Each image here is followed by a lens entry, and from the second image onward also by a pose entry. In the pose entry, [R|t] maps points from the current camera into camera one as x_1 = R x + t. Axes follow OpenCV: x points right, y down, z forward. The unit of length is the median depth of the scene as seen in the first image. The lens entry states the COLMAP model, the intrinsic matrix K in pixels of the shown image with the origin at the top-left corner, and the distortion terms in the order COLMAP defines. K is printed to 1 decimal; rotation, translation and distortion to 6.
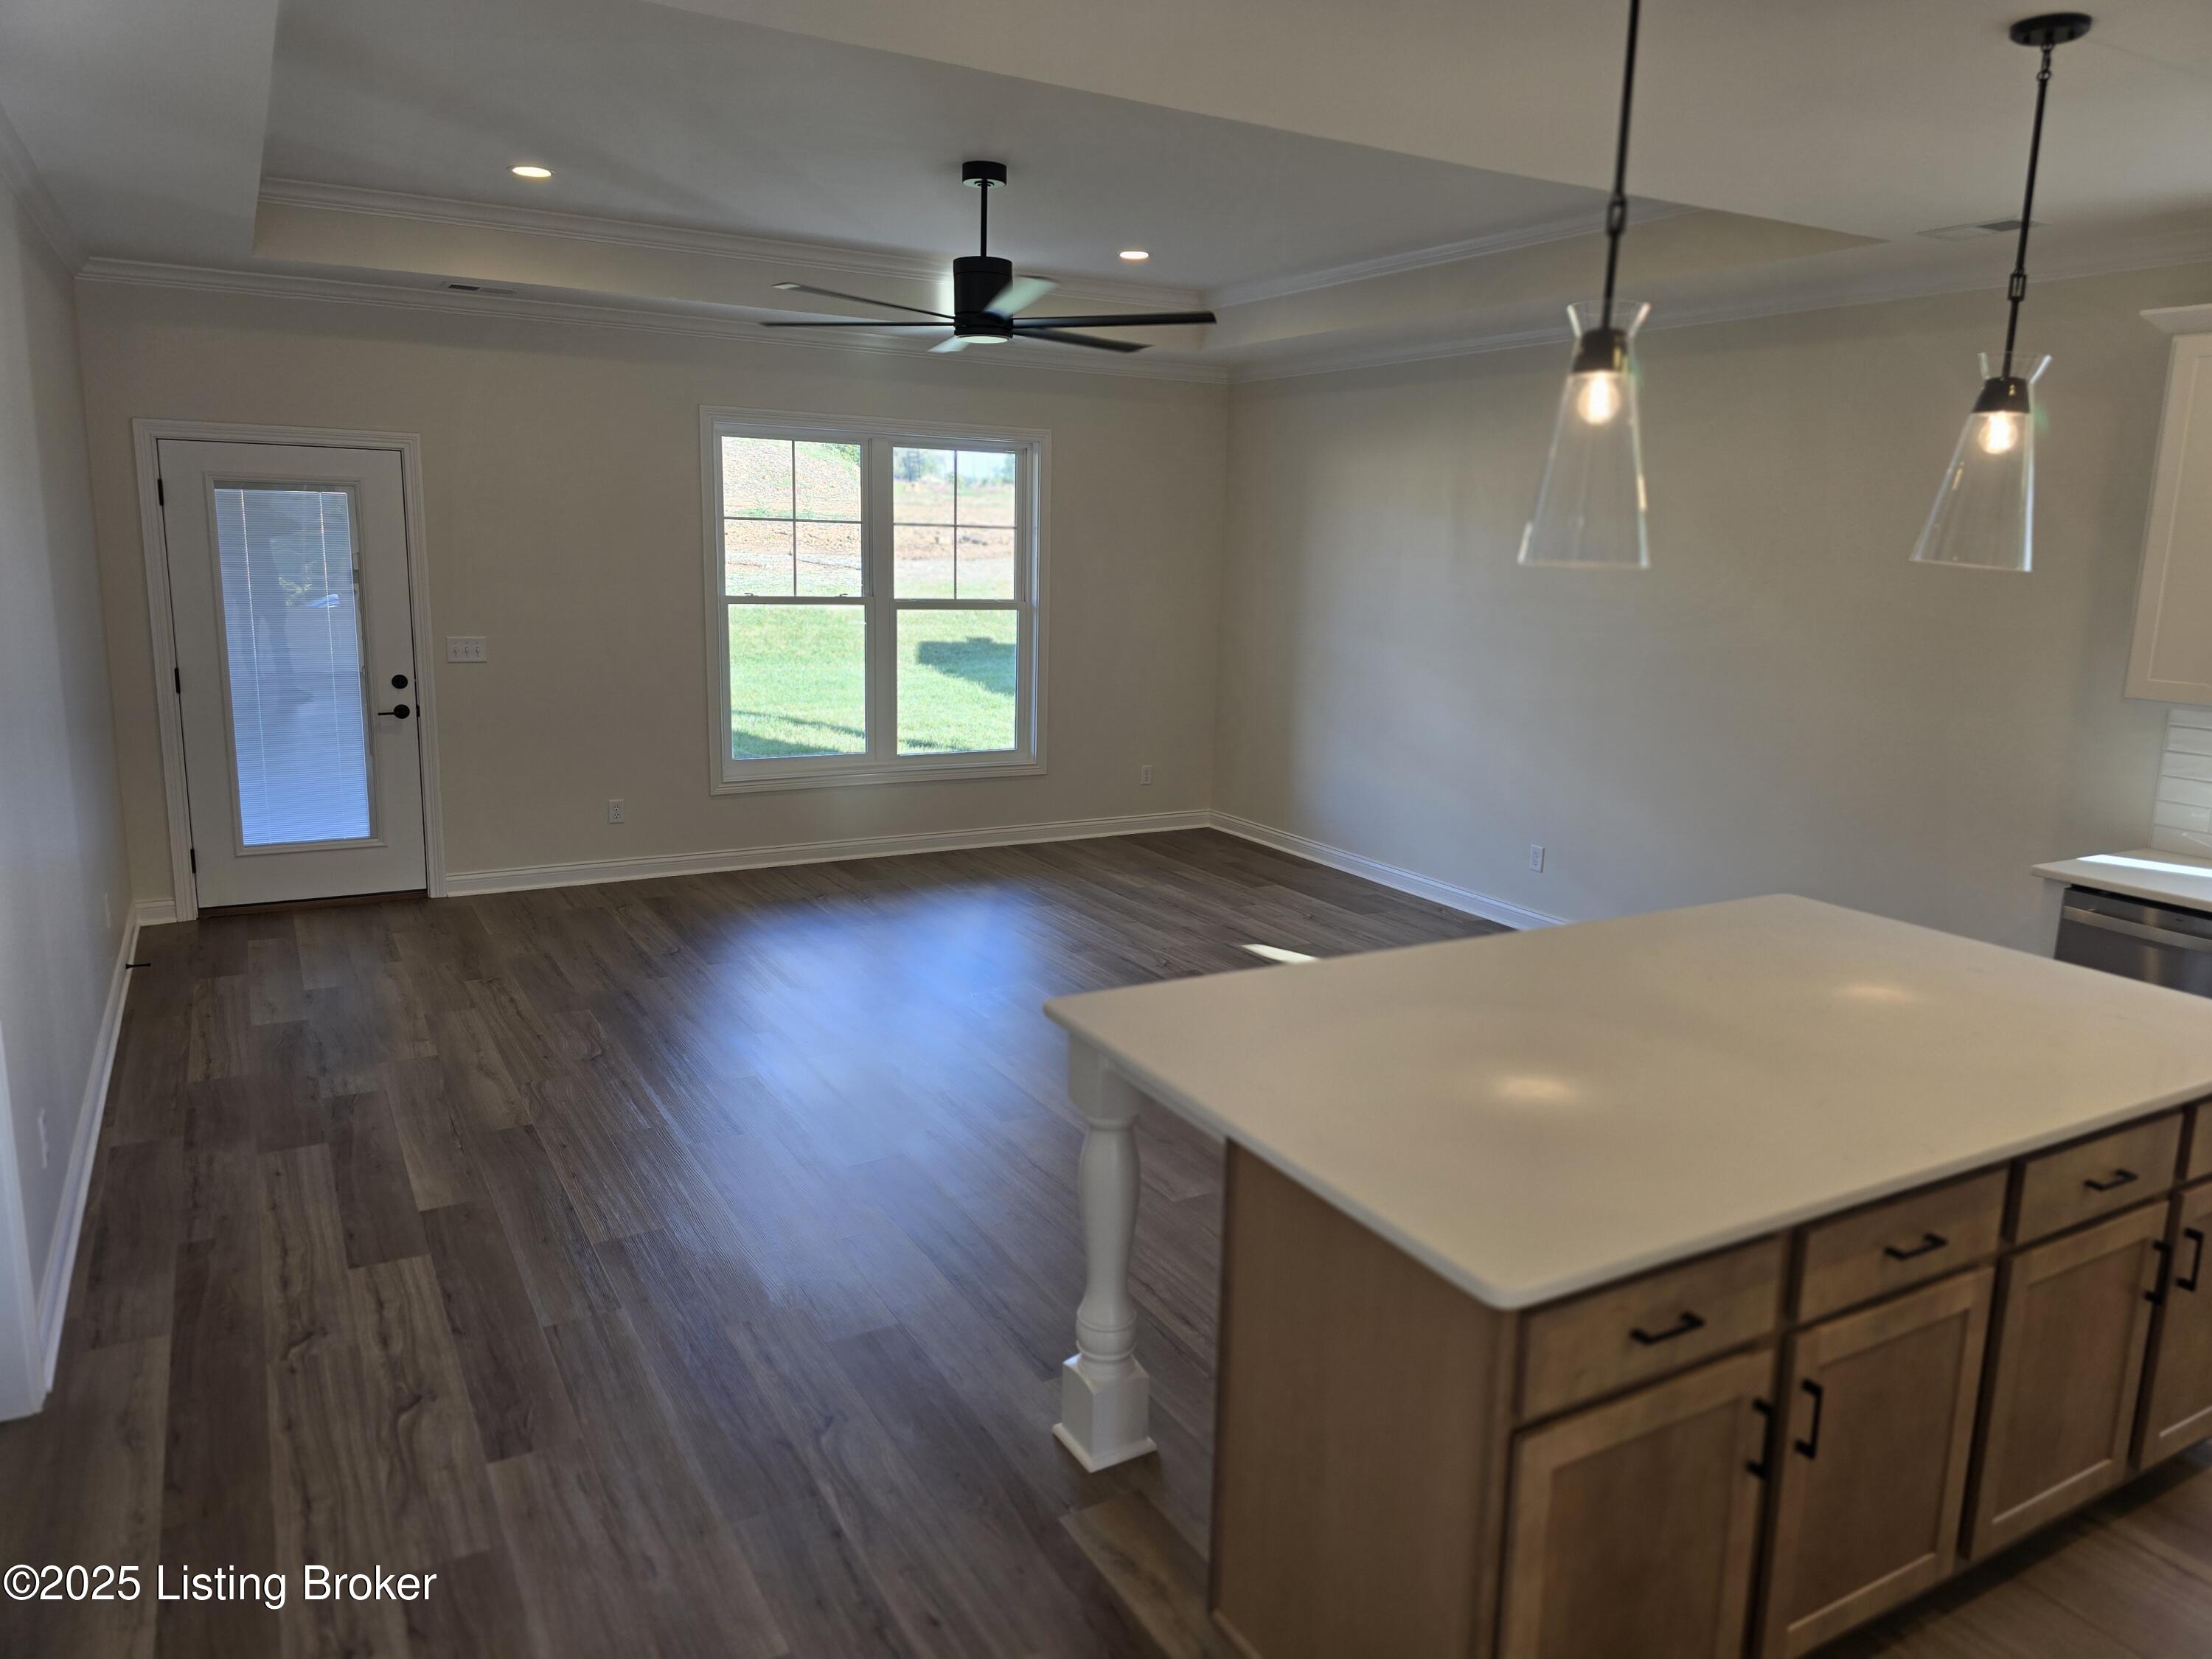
lens RADIAL K [[1493.6, 0, 1115.2], [0, 1493.6, 815.9], [0, 0, 1]] dist [0.074294, -0.073872]
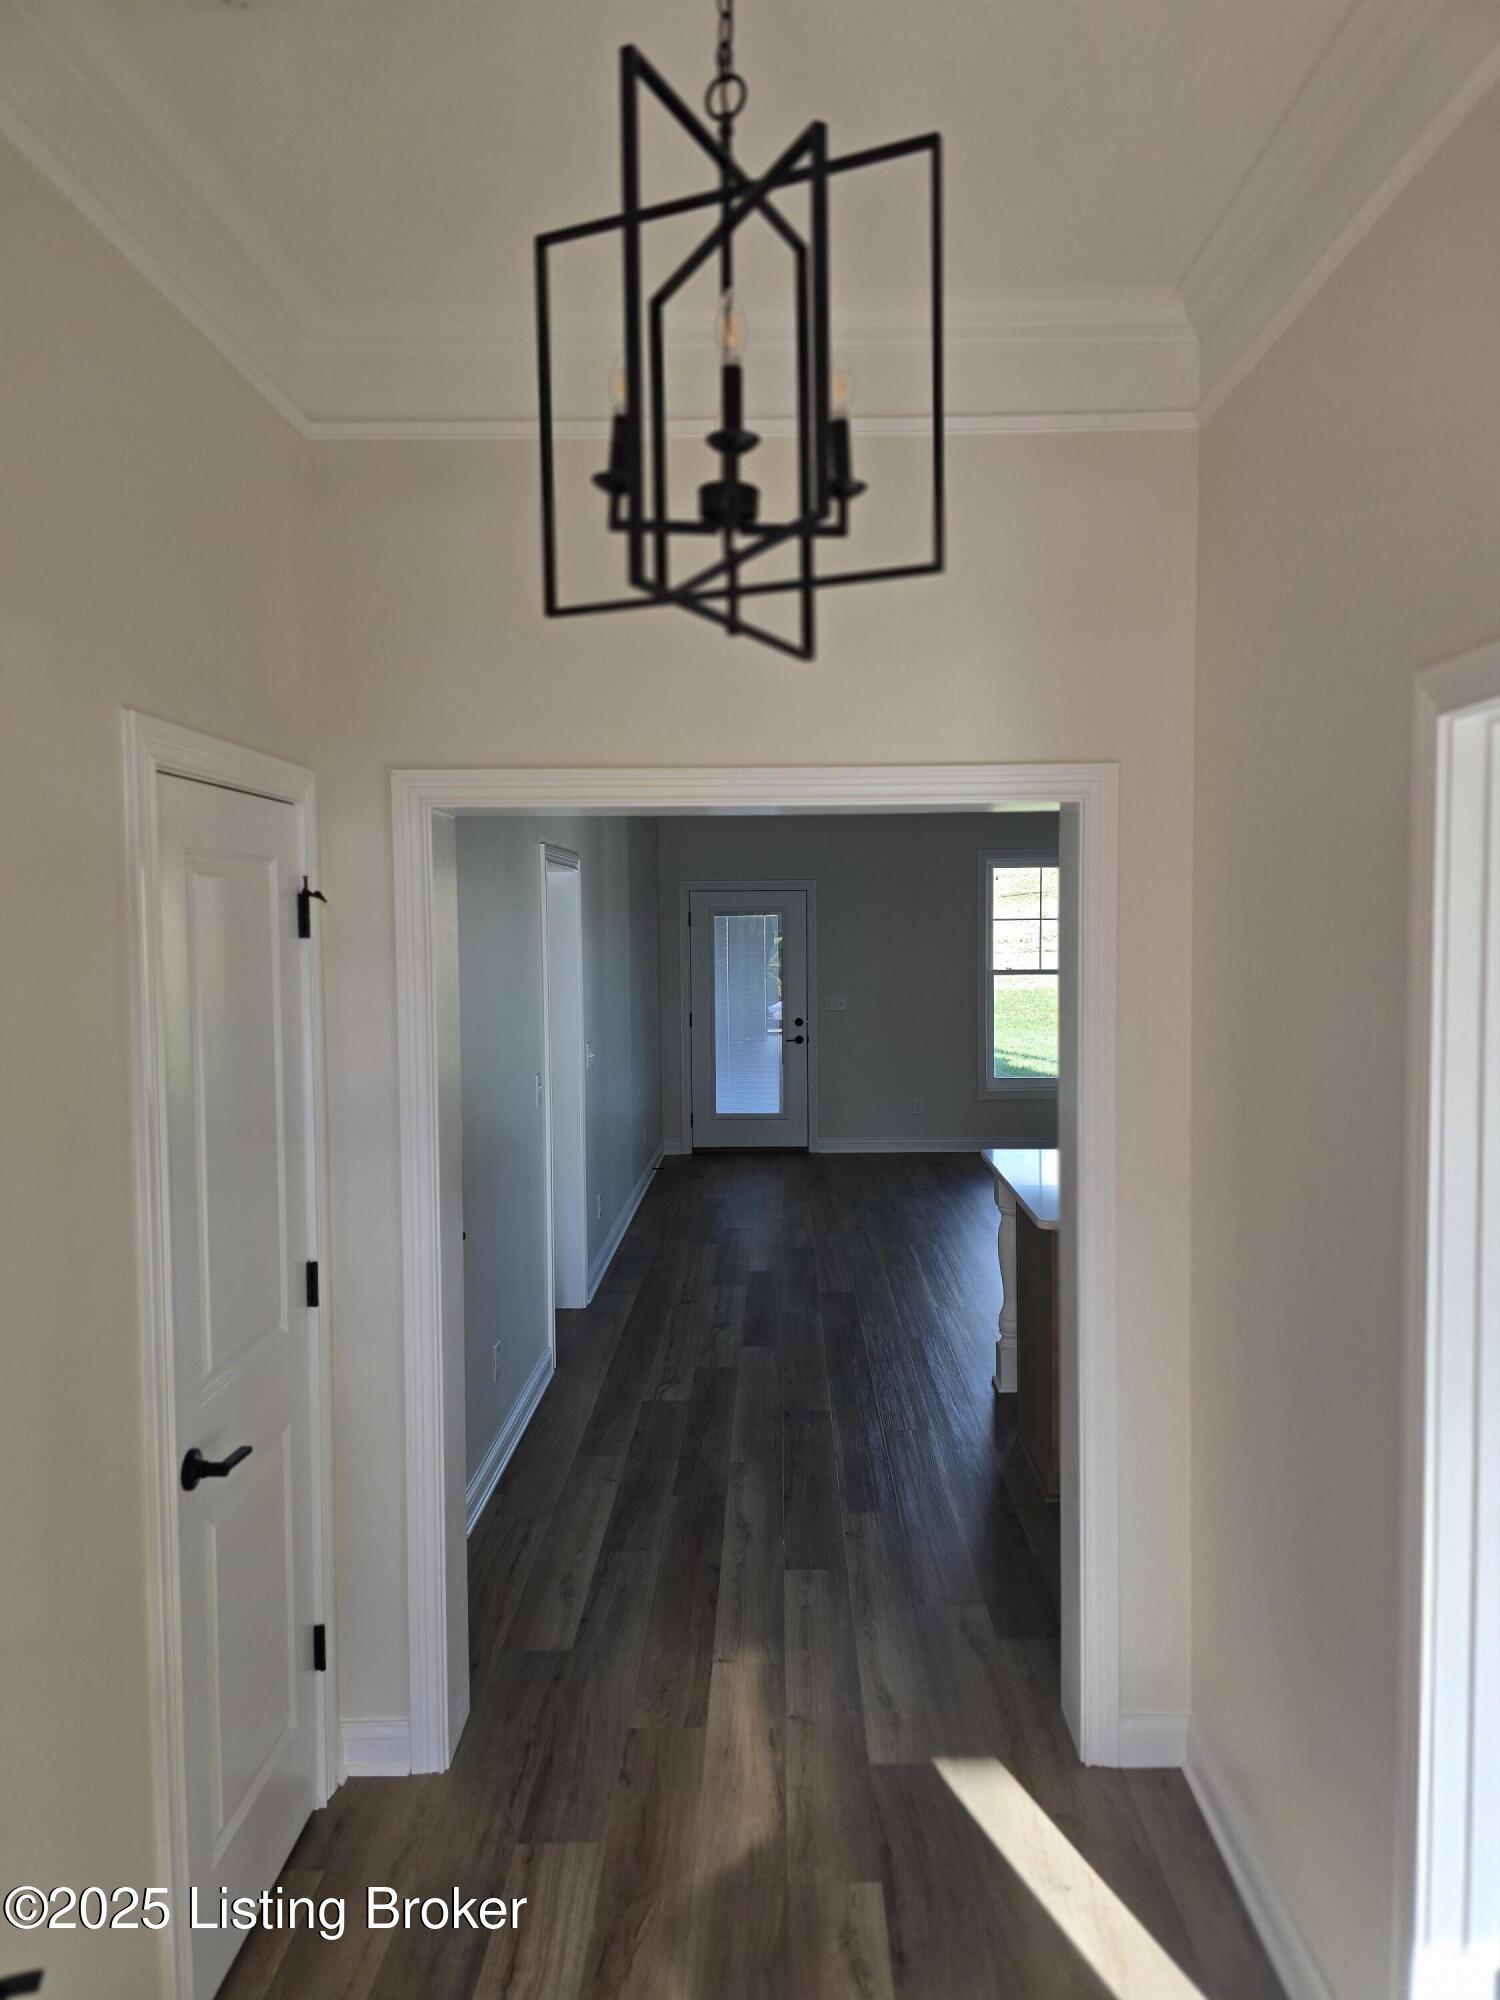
lens RADIAL K [[1350.5, 0, 752.9], [0, 1350.5, 996.4], [0, 0, 1]] dist [0.074294, -0.073872]
pose [[0.856346, 0.001357, -0.516400, 0.271343], [-0.067152, 0.991798, -0.108751, 0.052201], [0.512017, 0.127806, 0.849414, -0.327331]]
